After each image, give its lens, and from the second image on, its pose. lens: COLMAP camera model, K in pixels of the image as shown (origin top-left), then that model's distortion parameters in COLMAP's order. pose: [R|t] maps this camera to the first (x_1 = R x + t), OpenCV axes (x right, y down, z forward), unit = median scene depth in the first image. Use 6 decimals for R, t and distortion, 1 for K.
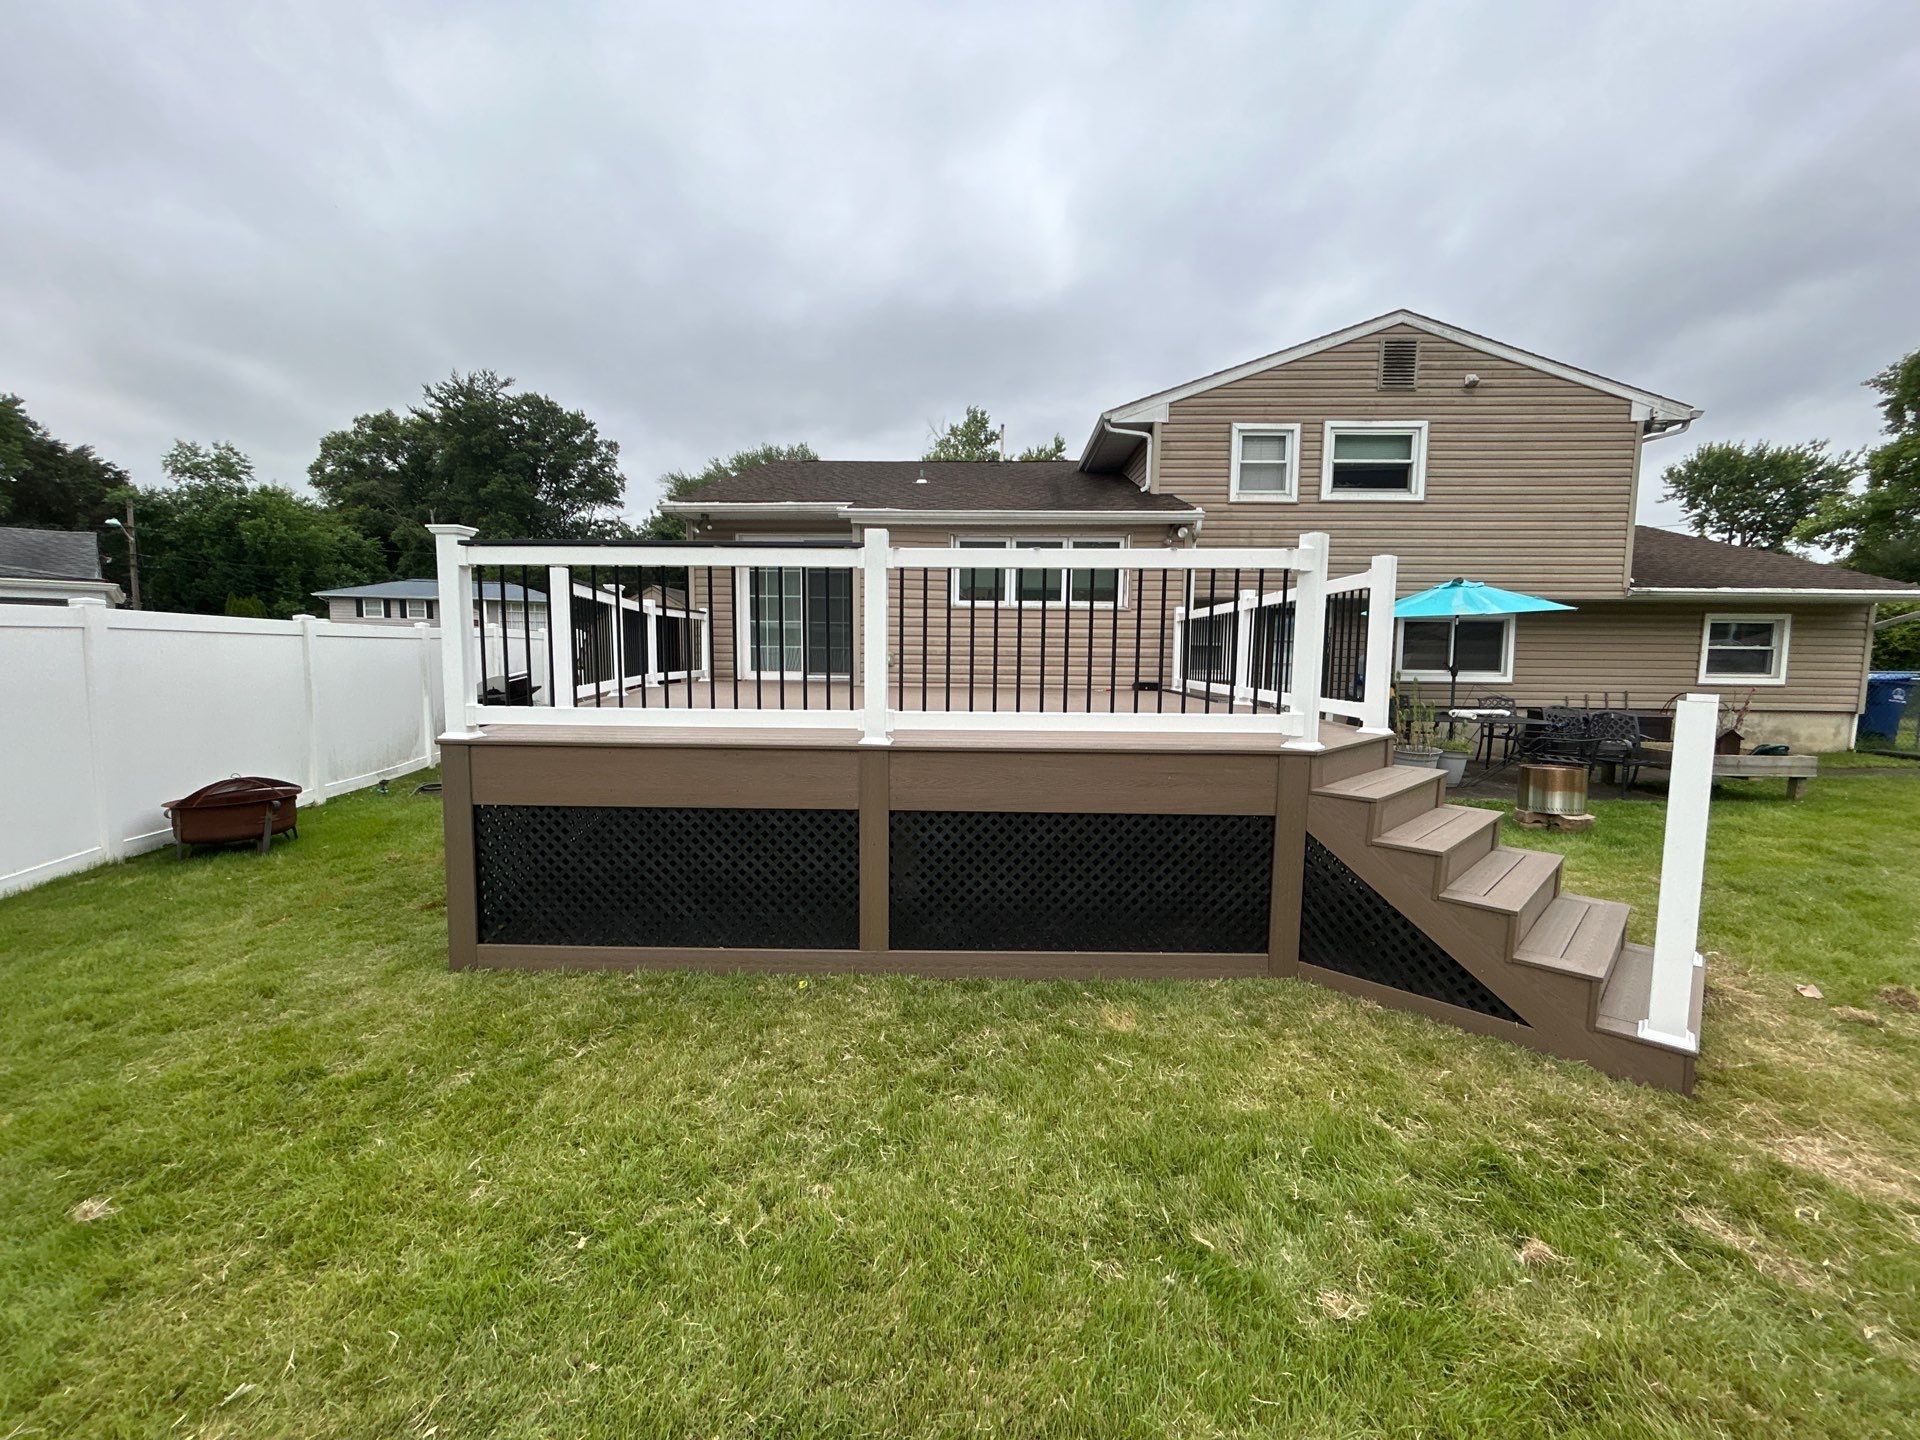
lens RADIAL K [[771.7, 0, 953.6], [0, 771.7, 714.3], [0, 0, 1]] dist [0.002800, -0.000057]
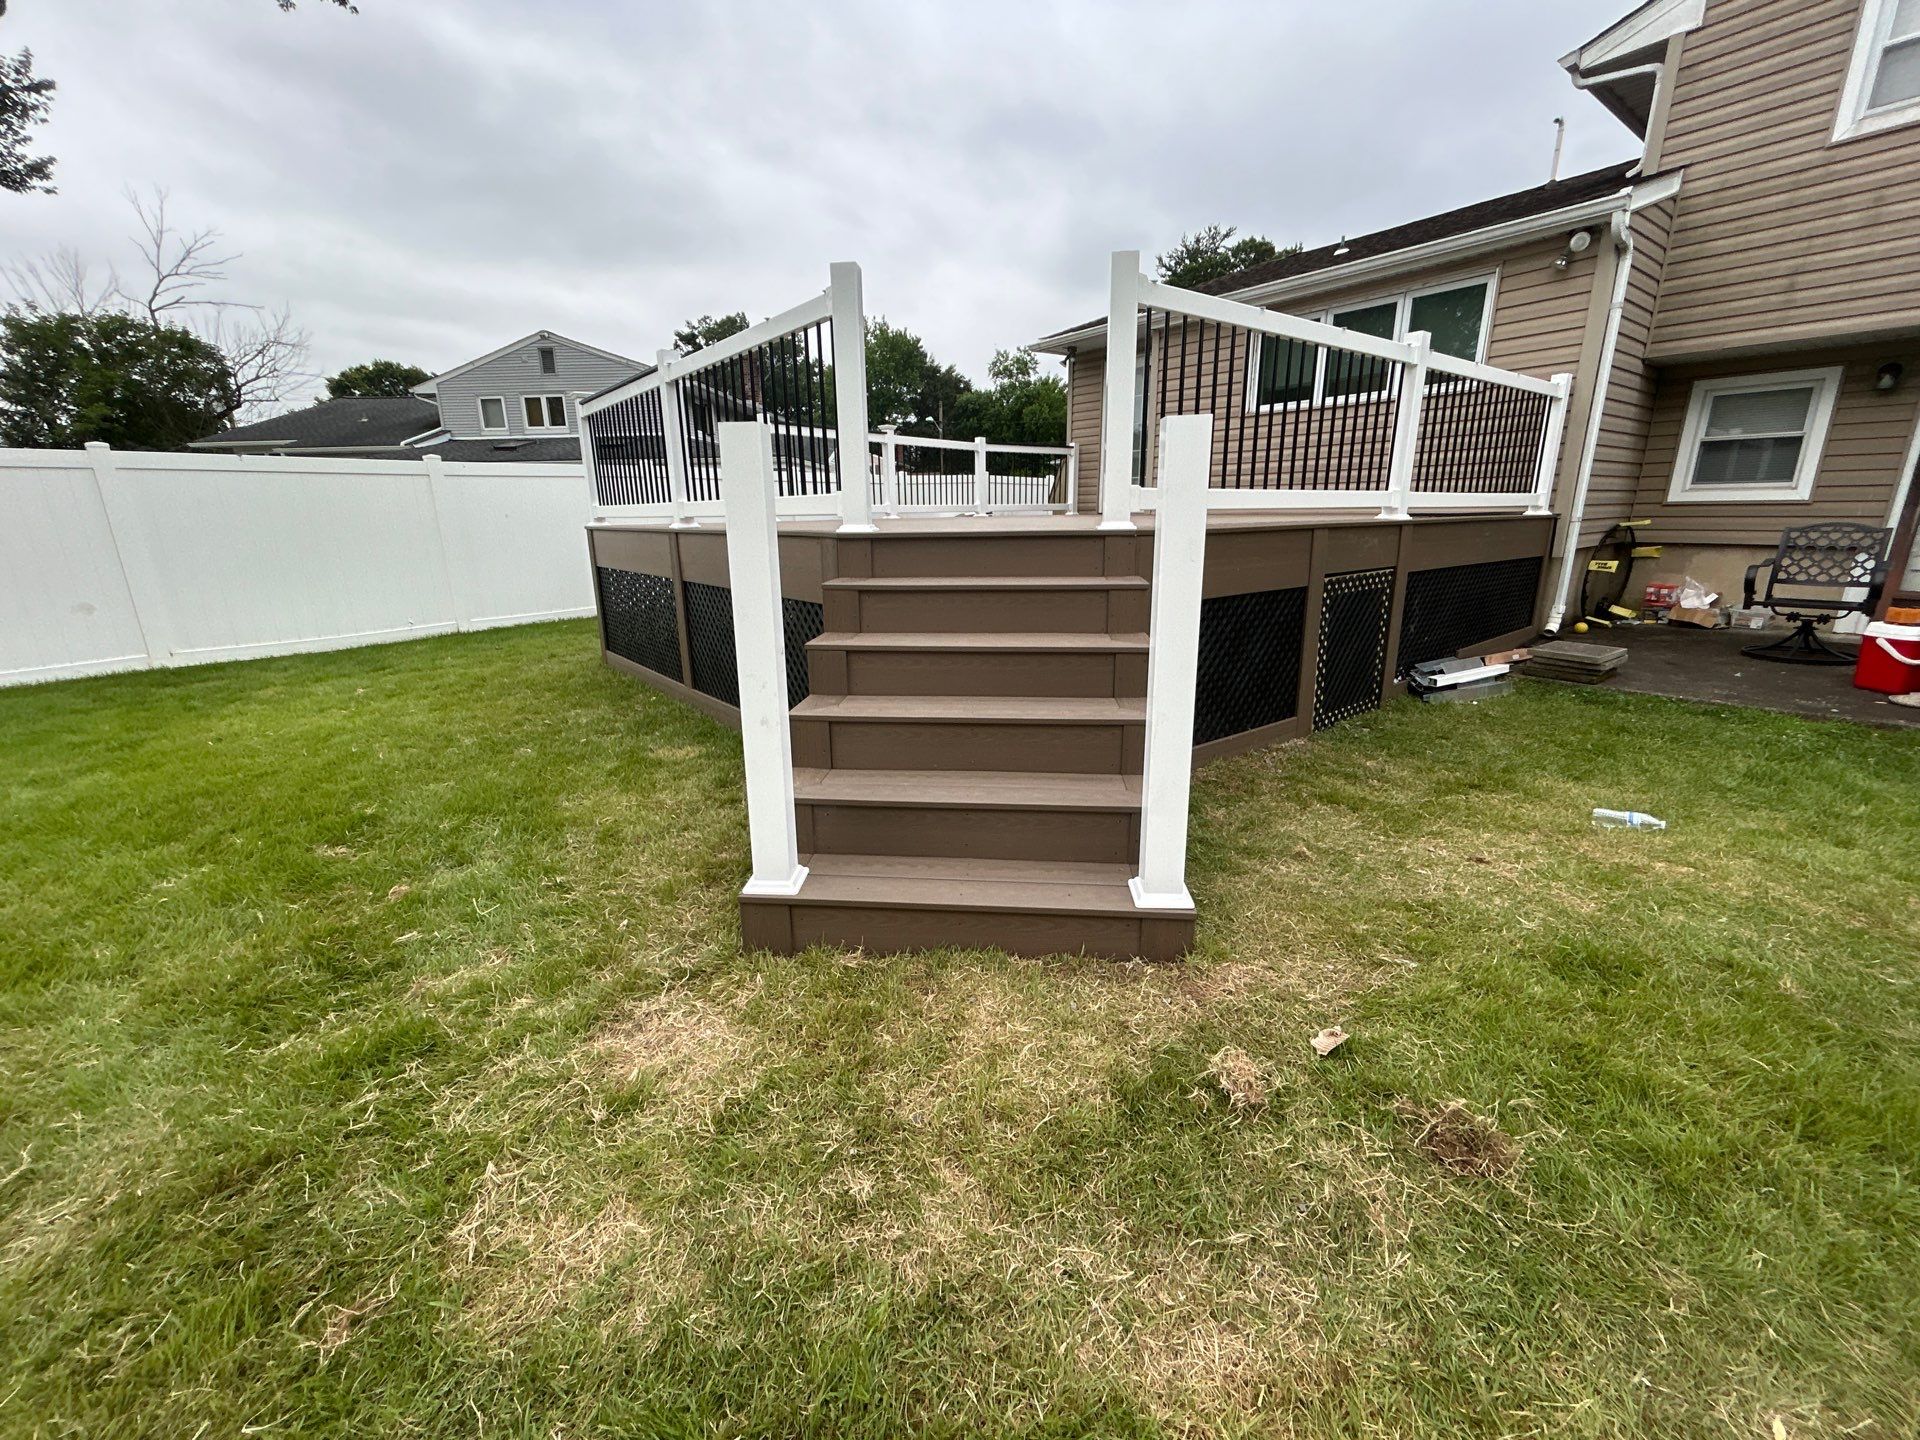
lens RADIAL K [[771.7, 0, 959.3], [0, 771.7, 713.3], [0, 0, 1]] dist [0.002800, -0.000057]
pose [[0.649019, 0.176040, -0.740124, 0.412228], [-0.041562, 0.979611, 0.196557, 0.022793], [0.759636, -0.096808, 0.643103, 0.169344]]
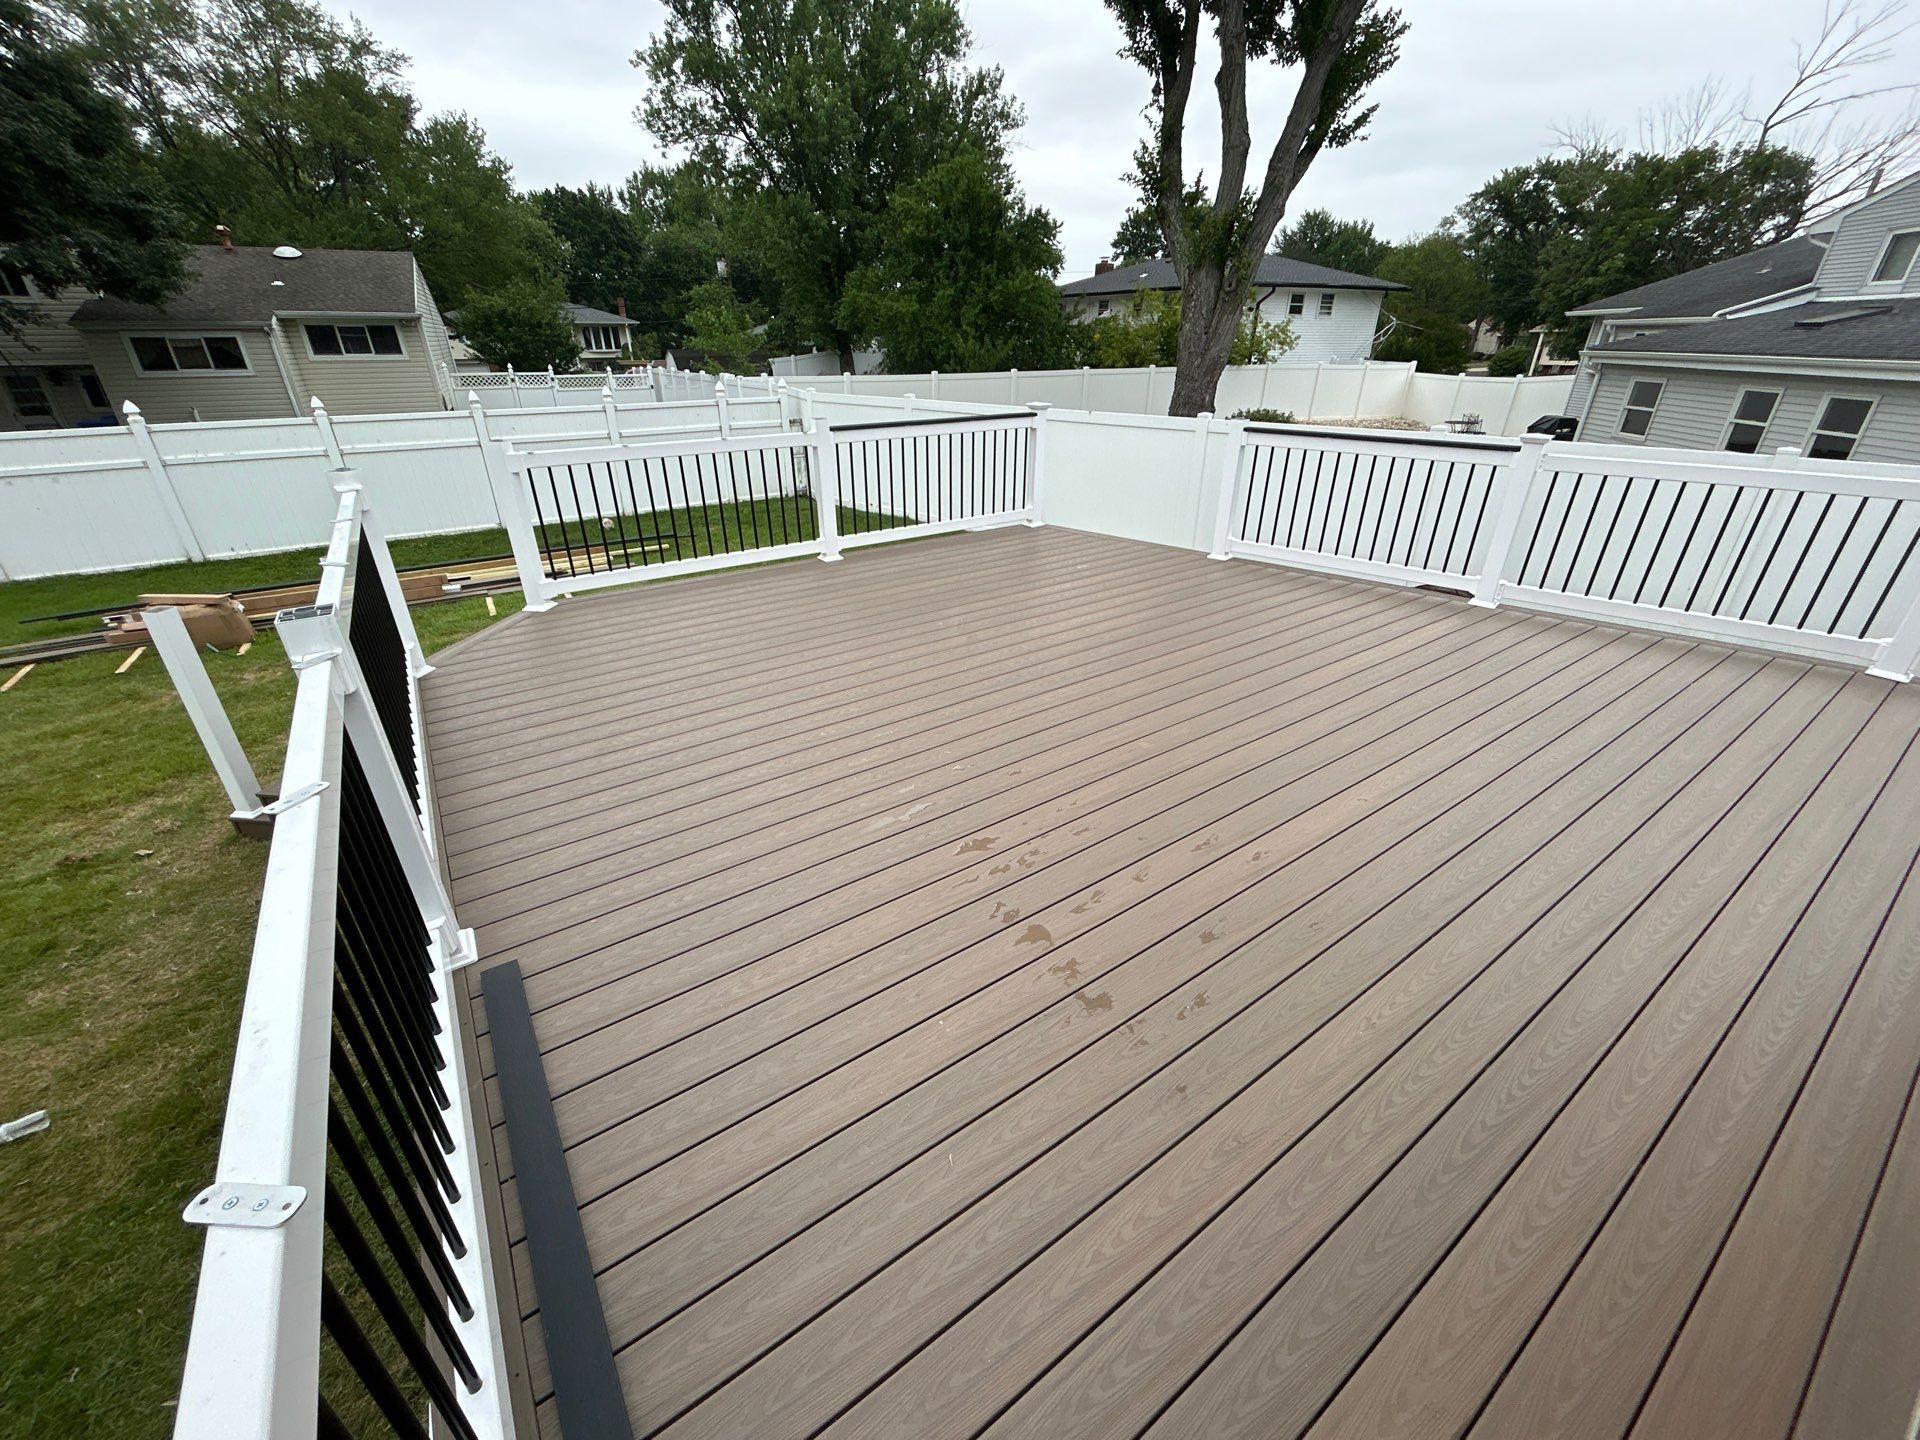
lens RADIAL K [[771.7, 0, 954.8], [0, 771.7, 720.8], [0, 0, 1]] dist [0.002800, -0.000057]
pose [[-0.790058, 0.265293, -0.552656, 0.227205], [-0.057808, 0.865253, 0.497991, -0.164146], [0.610300, 0.425390, -0.668264, 0.814235]]
